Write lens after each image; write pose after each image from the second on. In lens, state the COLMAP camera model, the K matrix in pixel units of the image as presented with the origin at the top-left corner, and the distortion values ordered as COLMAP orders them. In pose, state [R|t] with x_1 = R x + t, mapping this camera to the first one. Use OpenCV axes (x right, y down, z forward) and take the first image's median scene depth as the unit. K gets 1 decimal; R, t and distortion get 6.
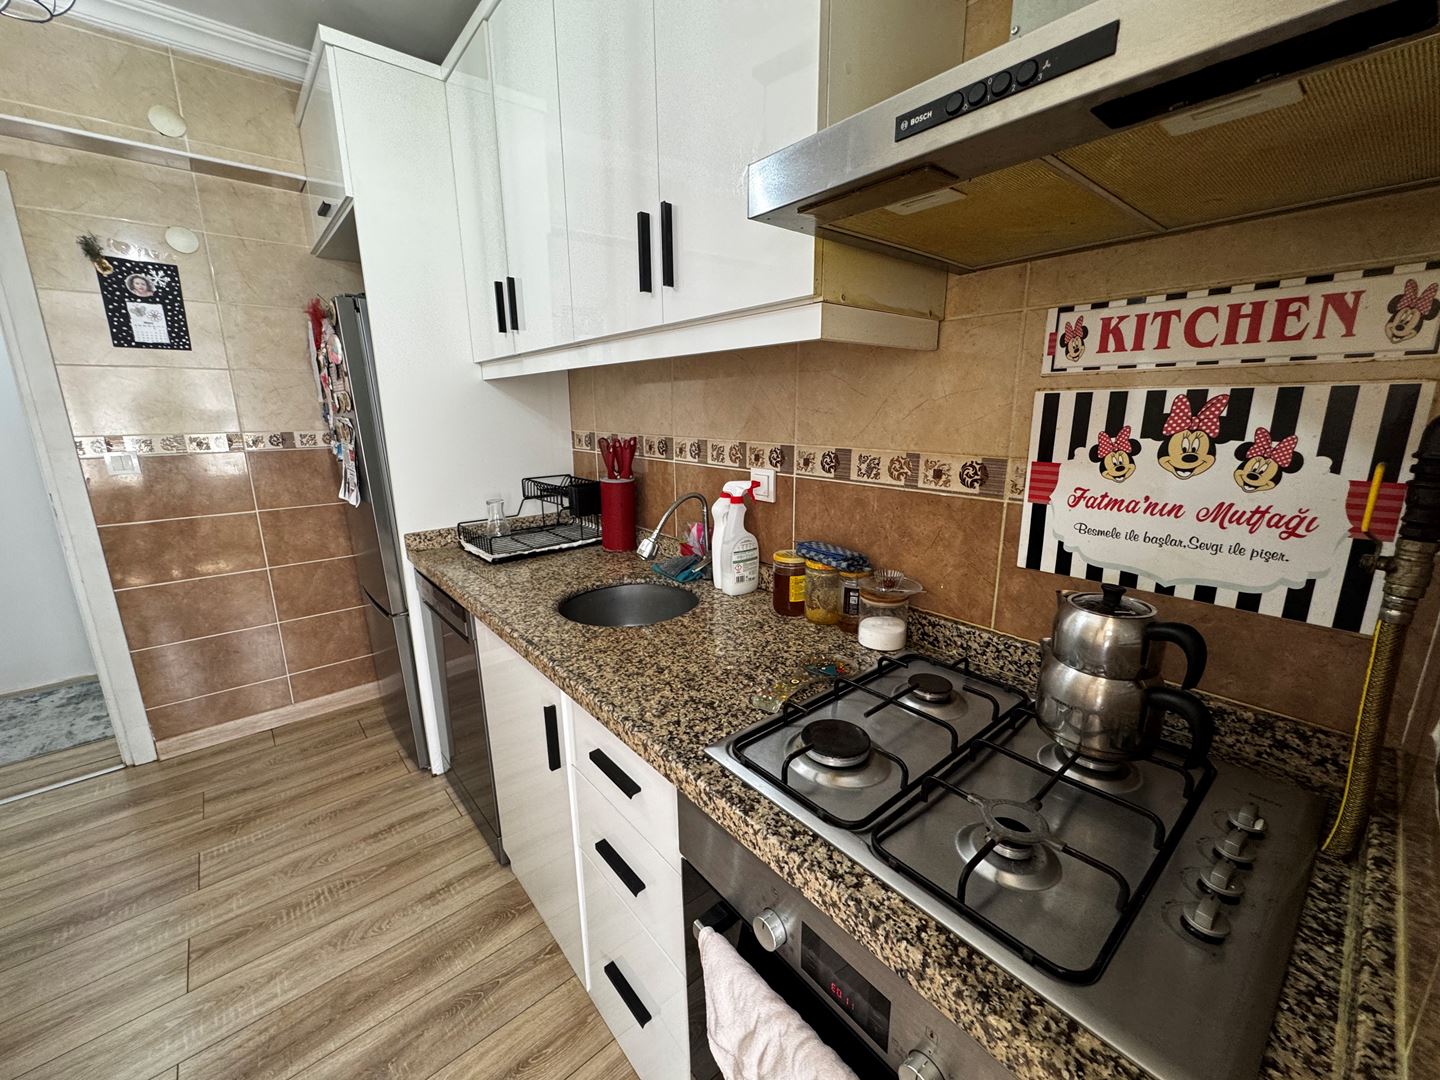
lens RADIAL K [[576.3, 0, 721.3], [0, 576.3, 537.2], [0, 0, 1]] dist [-0.003150, 0.000628]
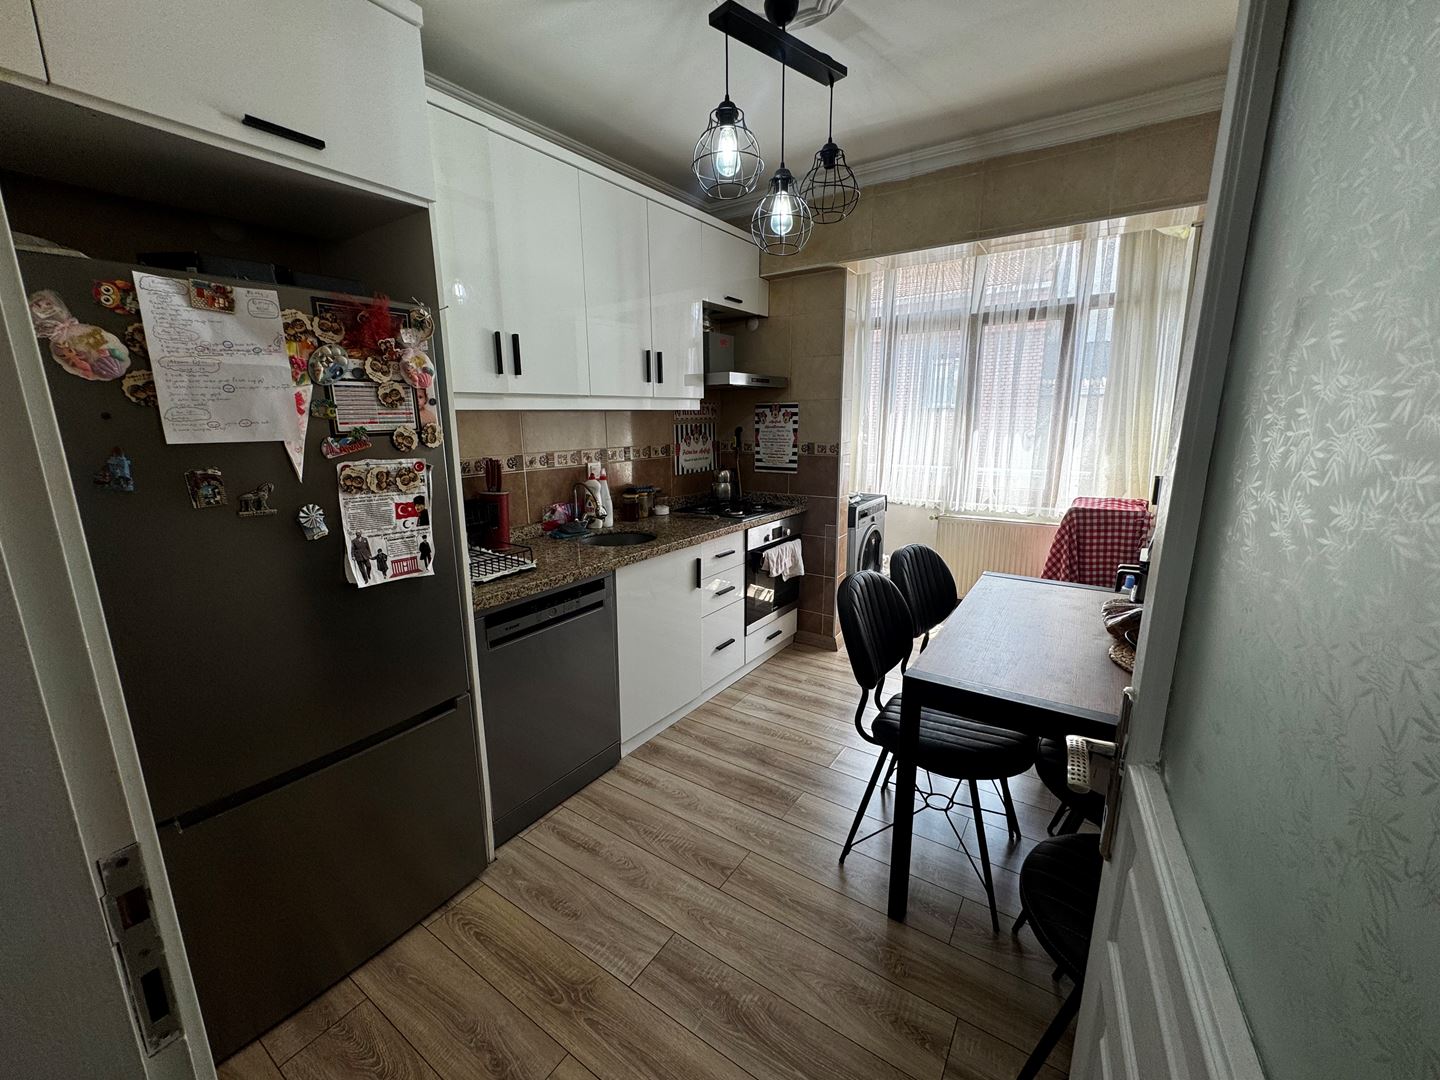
lens RADIAL K [[576.3, 0, 720.2], [0, 576.3, 538.4], [0, 0, 1]] dist [-0.003150, 0.000628]
pose [[-0.261046, -0.186991, 0.947043, -2.015148], [0.231452, 0.940319, 0.249461, -0.273889], [-0.937169, 0.284315, -0.202187, 1.094662]]
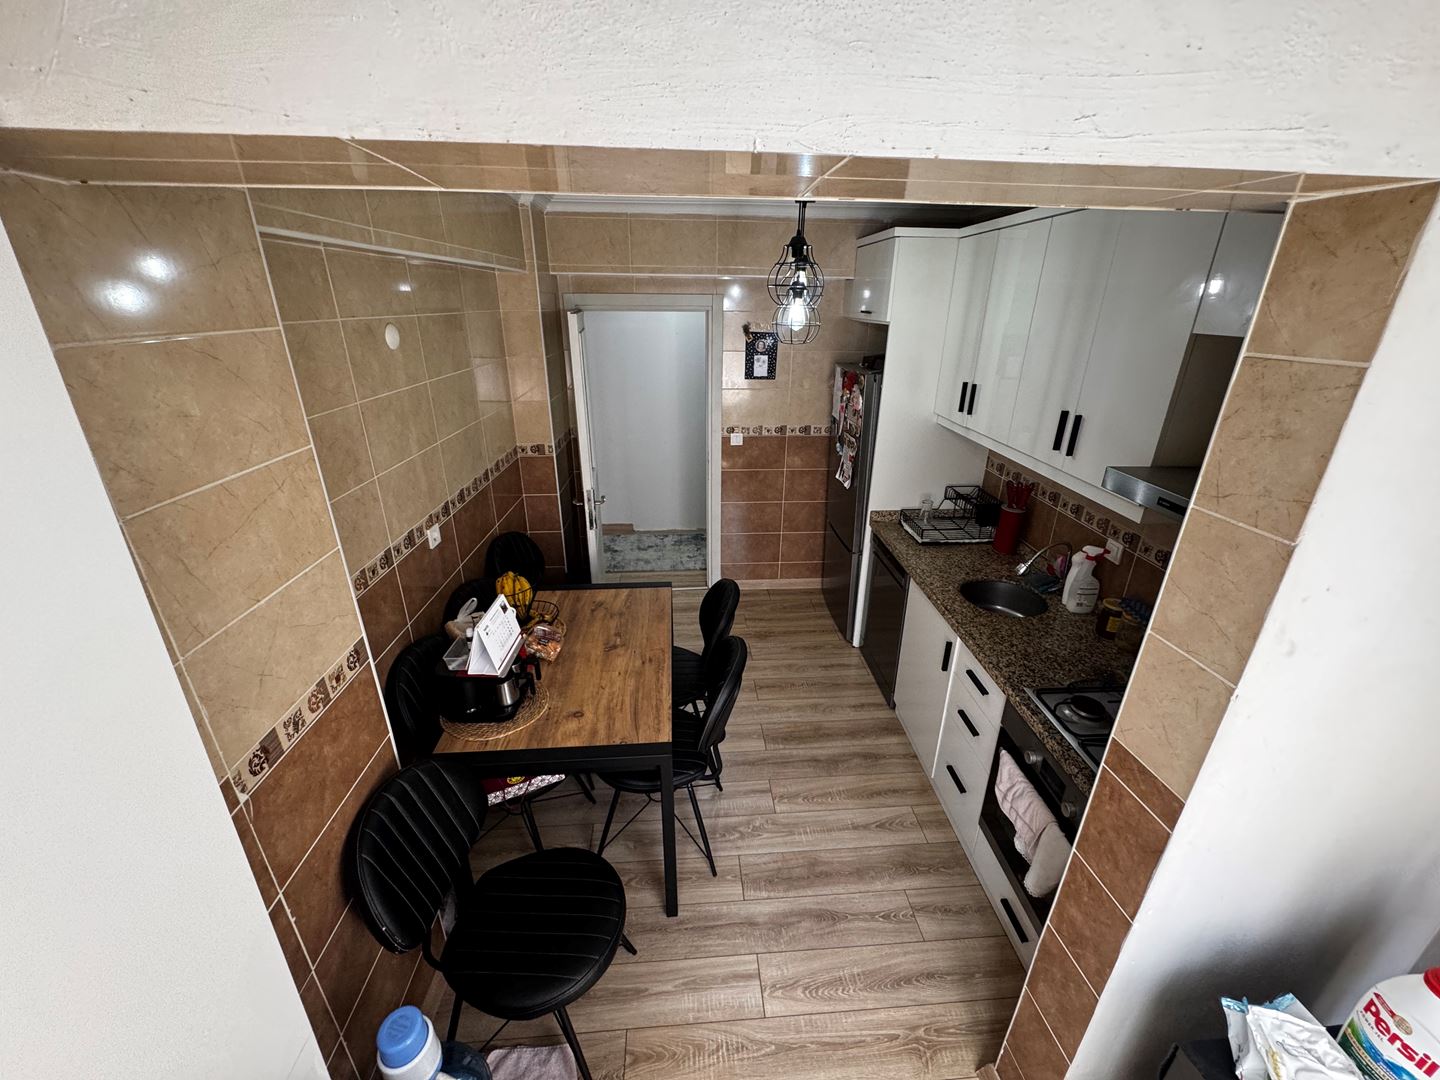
lens RADIAL K [[576.3, 0, 718.1], [0, 576.3, 538.7], [0, 0, 1]] dist [-0.003150, 0.000628]
pose [[0.796650, 0.243542, -0.553205, 0.074391], [-0.147791, 0.965939, 0.212415, -0.303900], [0.586094, -0.087461, 0.805509, -0.894651]]
